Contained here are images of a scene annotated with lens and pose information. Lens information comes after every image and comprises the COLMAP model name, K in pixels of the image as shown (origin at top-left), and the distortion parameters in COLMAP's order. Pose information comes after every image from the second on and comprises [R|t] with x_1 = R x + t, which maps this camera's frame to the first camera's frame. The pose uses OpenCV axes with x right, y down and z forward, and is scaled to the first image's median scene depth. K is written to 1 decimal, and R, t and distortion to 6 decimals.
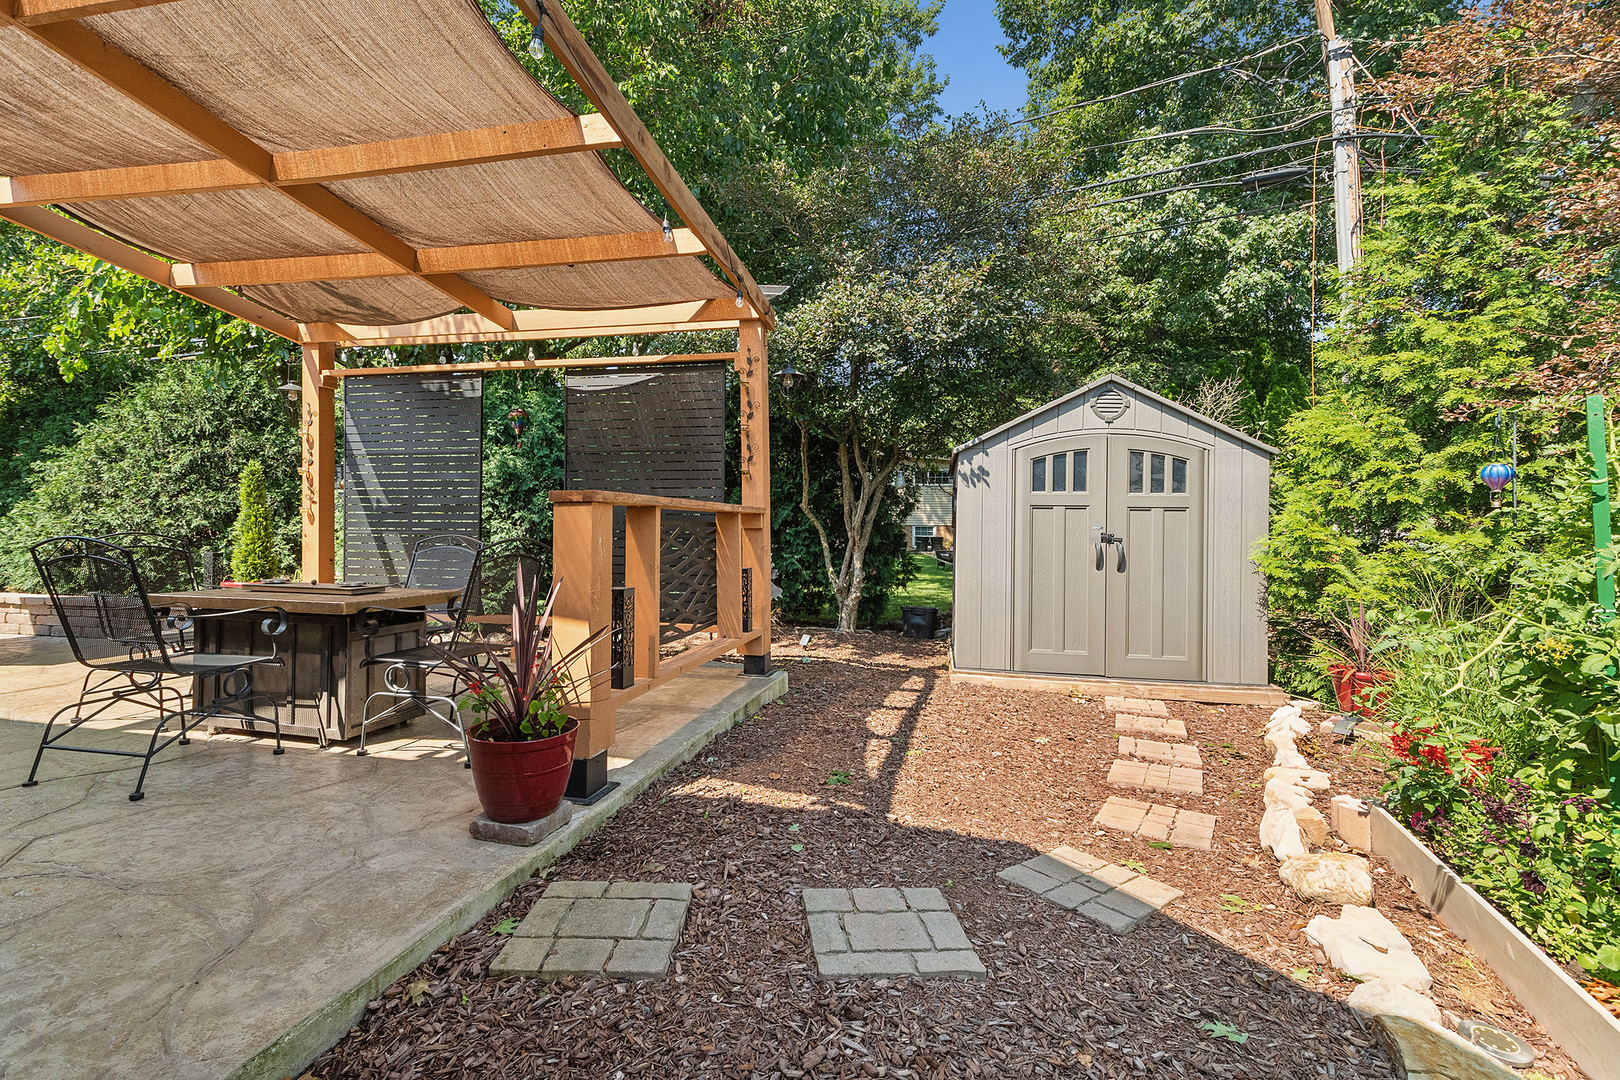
lens RADIAL K [[729.3, 0, 820.8], [0, 729.3, 530.3], [0, 0, 1]] dist [-0.001106, -0.000445]
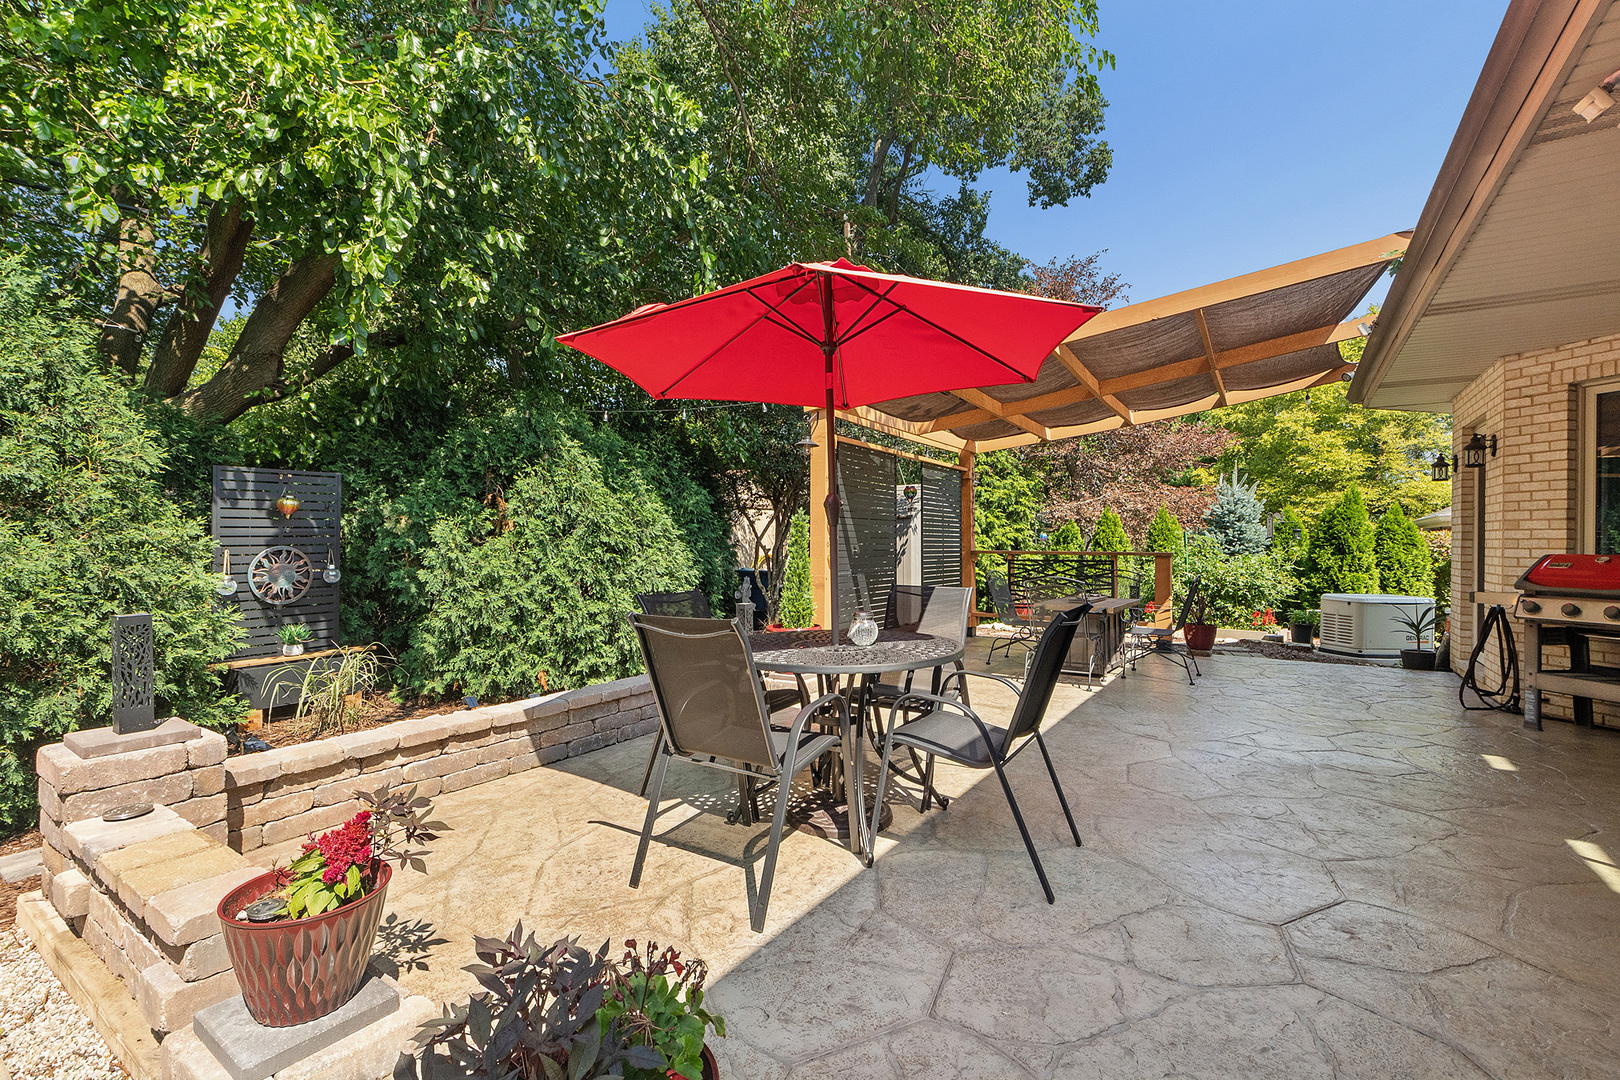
lens RADIAL K [[729.3, 0, 796.4], [0, 729.3, 535.6], [0, 0, 1]] dist [-0.001106, -0.000445]
pose [[0.342766, 0.000229, 0.939421, -1.870817], [0.003752, 0.999992, -0.001613, -0.059973], [-0.939413, 0.004078, 0.342762, 0.690673]]
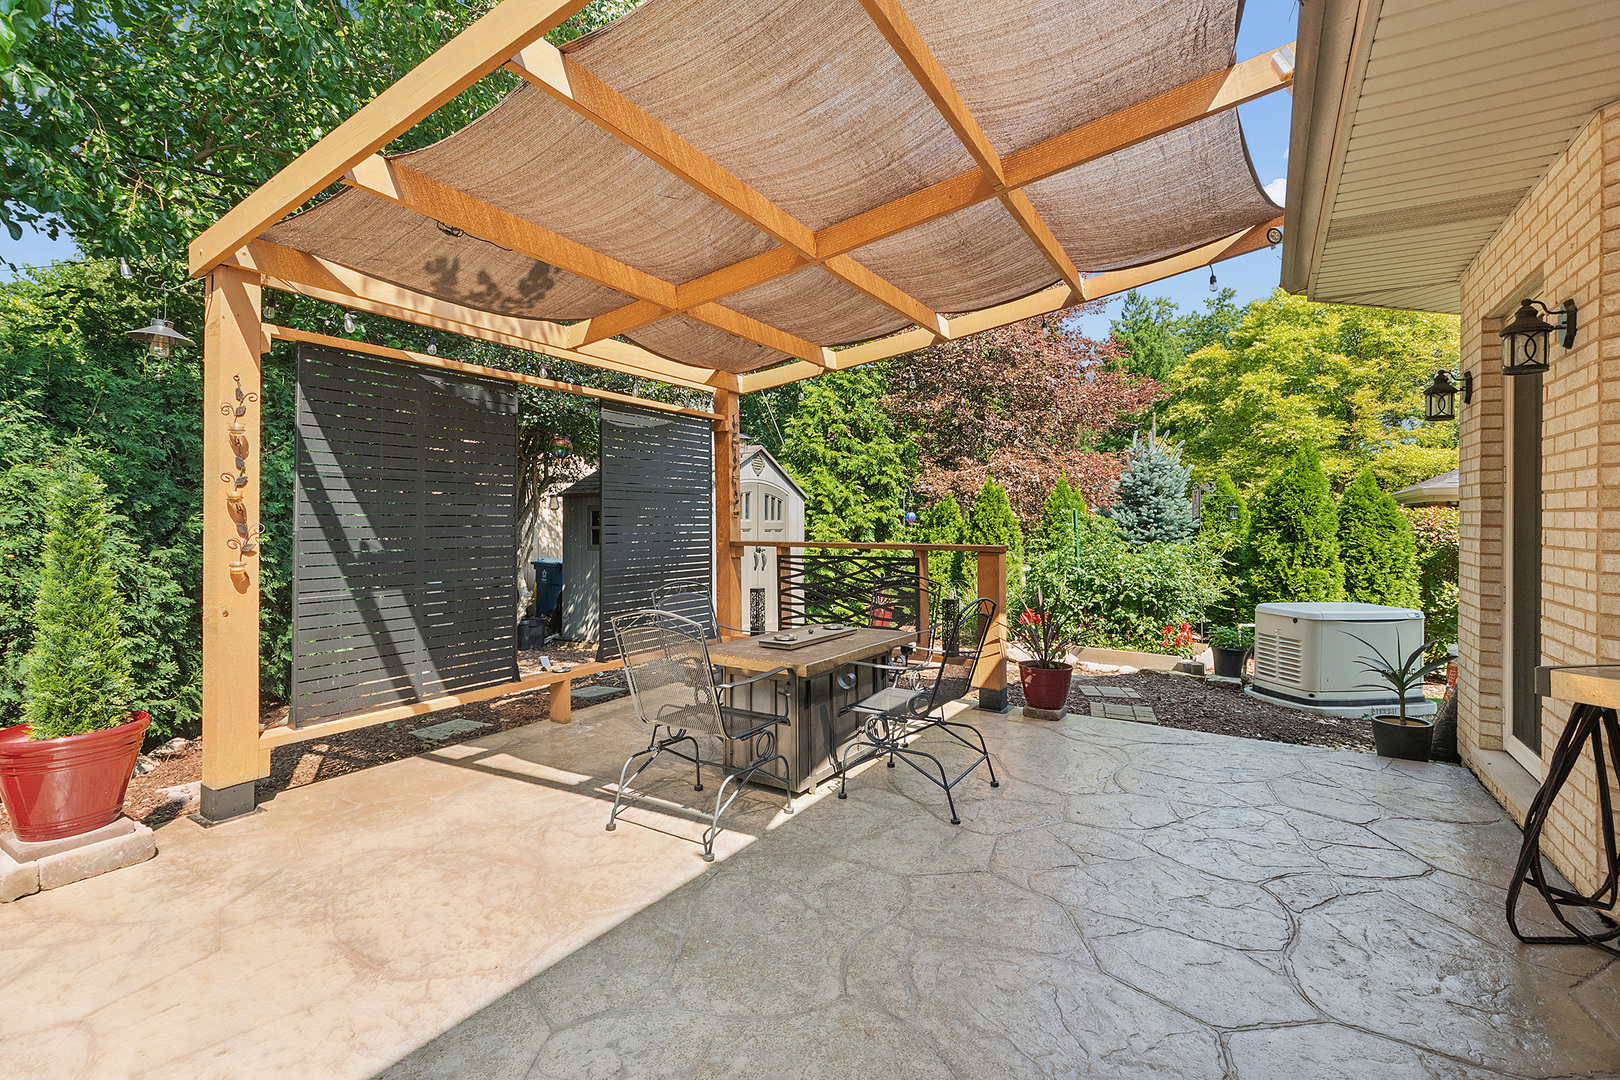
lens RADIAL K [[729.3, 0, 798.0], [0, 729.3, 516.7], [0, 0, 1]] dist [-0.001106, -0.000445]
pose [[0.323552, -0.005934, 0.946192, -1.143412], [0.007984, 0.999962, 0.003541, -0.066698], [-0.946177, 0.006408, 0.323587, 0.425758]]
